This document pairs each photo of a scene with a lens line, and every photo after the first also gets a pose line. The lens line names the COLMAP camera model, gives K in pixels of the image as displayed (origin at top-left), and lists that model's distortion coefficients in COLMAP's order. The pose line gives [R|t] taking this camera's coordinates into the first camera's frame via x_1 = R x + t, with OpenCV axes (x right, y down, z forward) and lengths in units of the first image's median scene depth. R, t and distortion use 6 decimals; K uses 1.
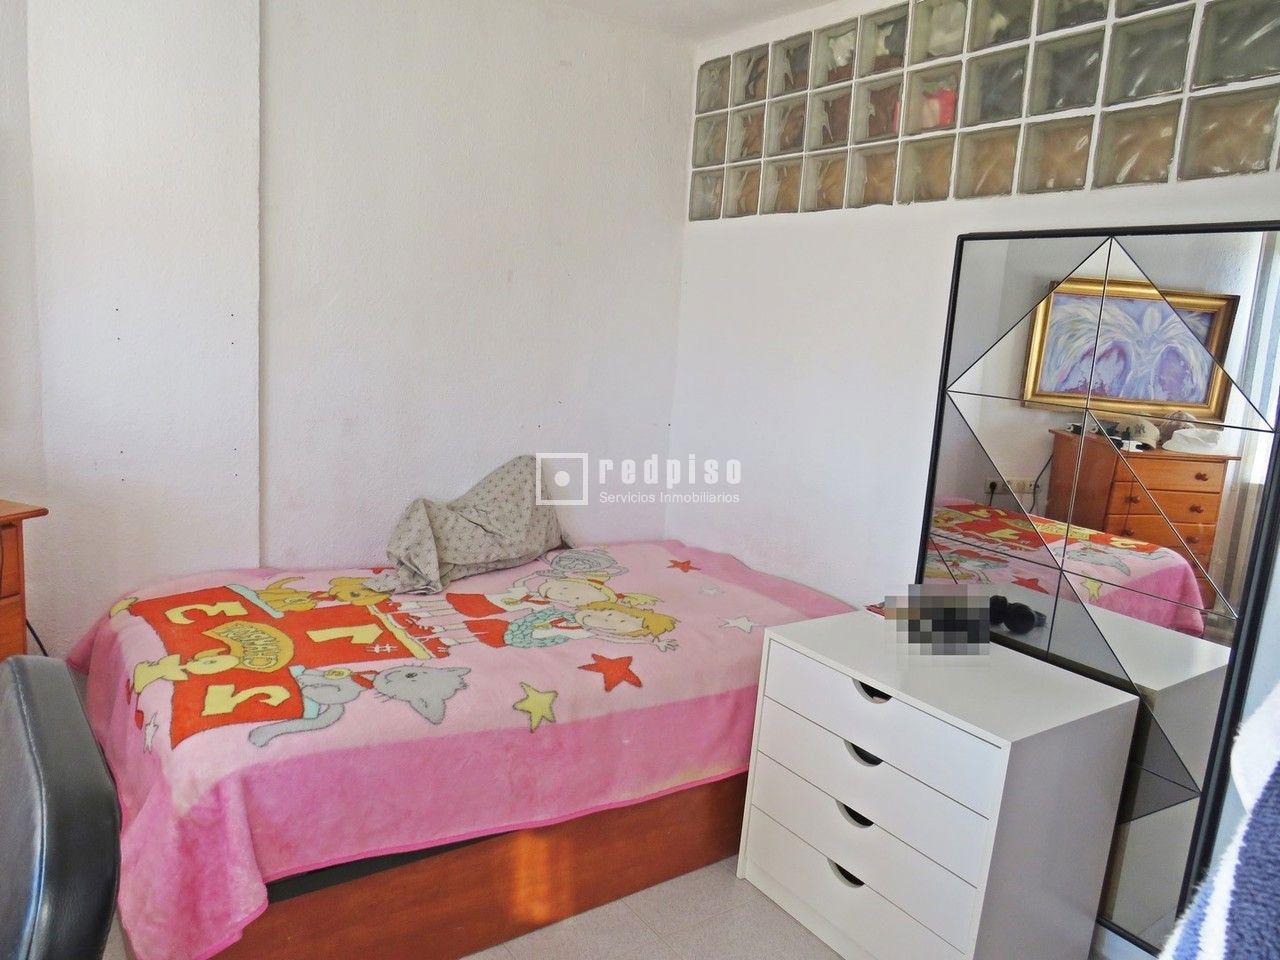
lens RADIAL K [[889.7, 0, 640.0], [0, 889.7, 480.0], [0, 0, 1]] dist [-0.045863, 0.058069]
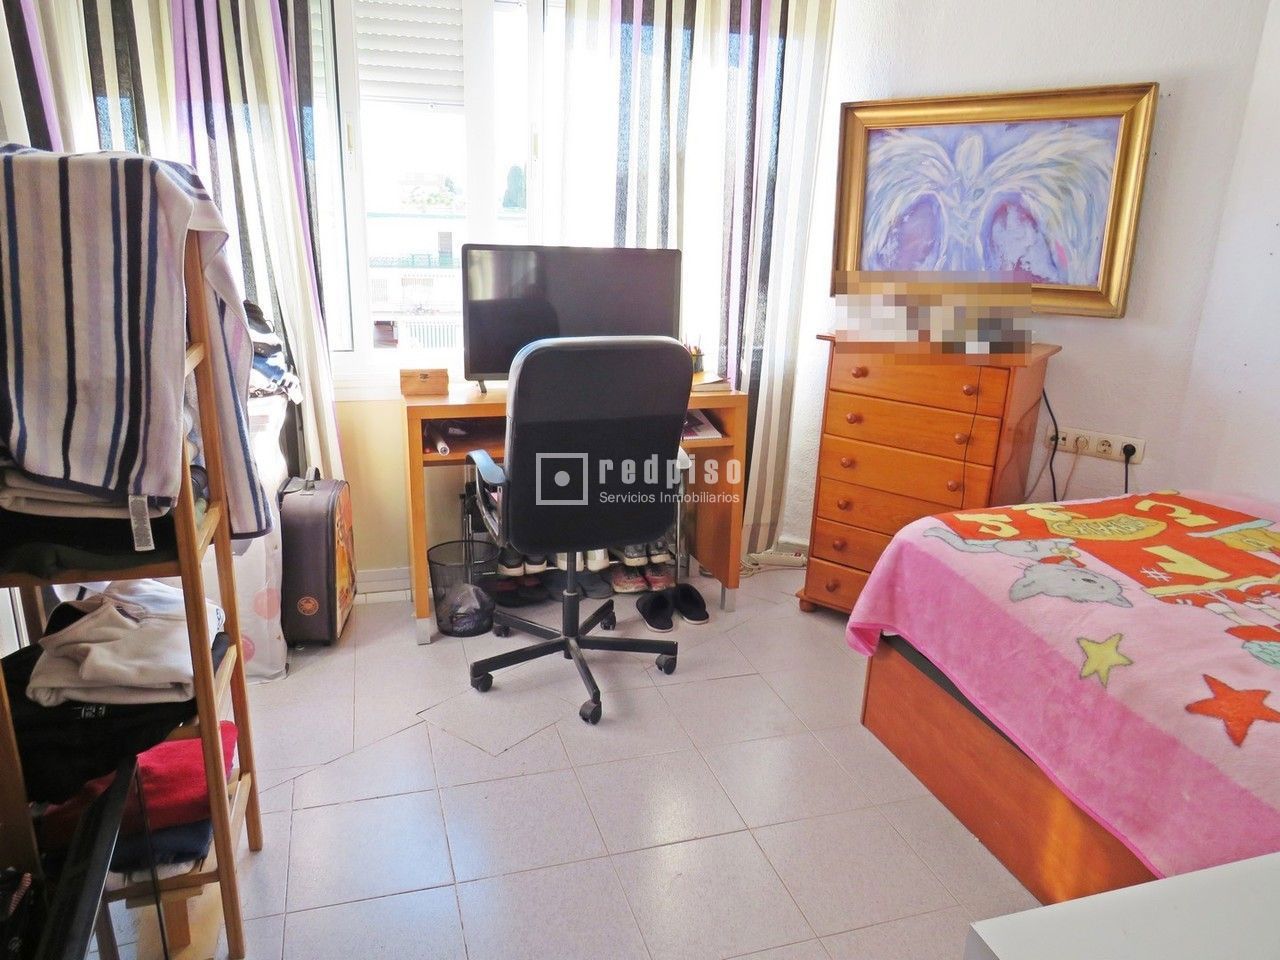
lens RADIAL K [[914.4, 0, 643.4], [0, 914.4, 475.6], [0, 0, 1]] dist [-0.036640, 0.040891]
pose [[-0.297140, 0.189709, -0.935798, 0.704972], [-0.224120, 0.938826, 0.261487, -0.032706], [0.928158, 0.287430, -0.236446, 0.671069]]
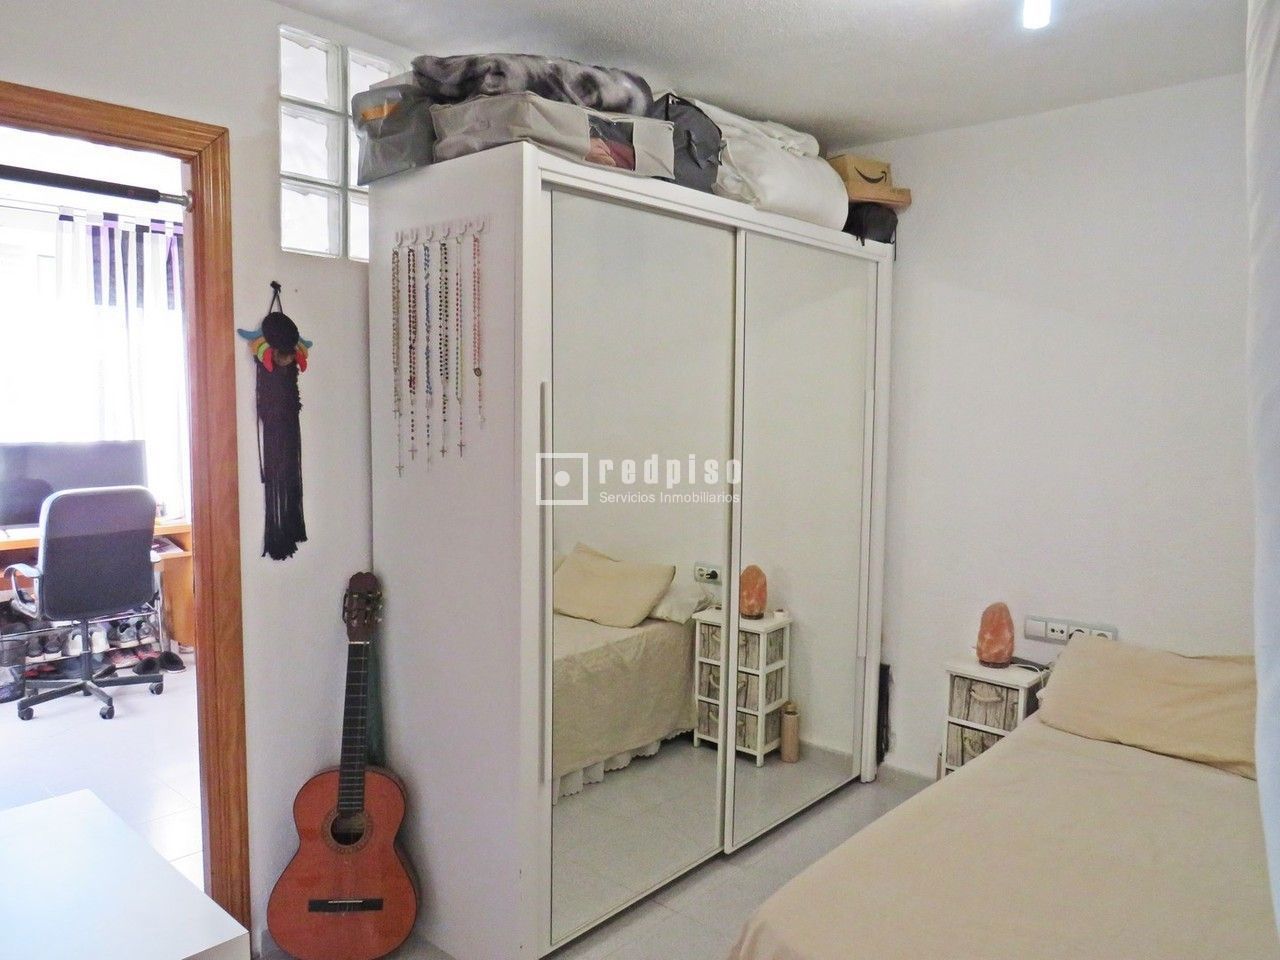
lens RADIAL K [[914.3, 0, 647.4], [0, 914.3, 479.2], [0, 0, 1]] dist [-0.018620, 0.001588]
pose [[0.230686, 0.012465, -0.972948, 1.765212], [-0.164034, 0.986105, -0.026259, -0.054063], [0.959102, 0.165654, 0.229526, 0.978871]]
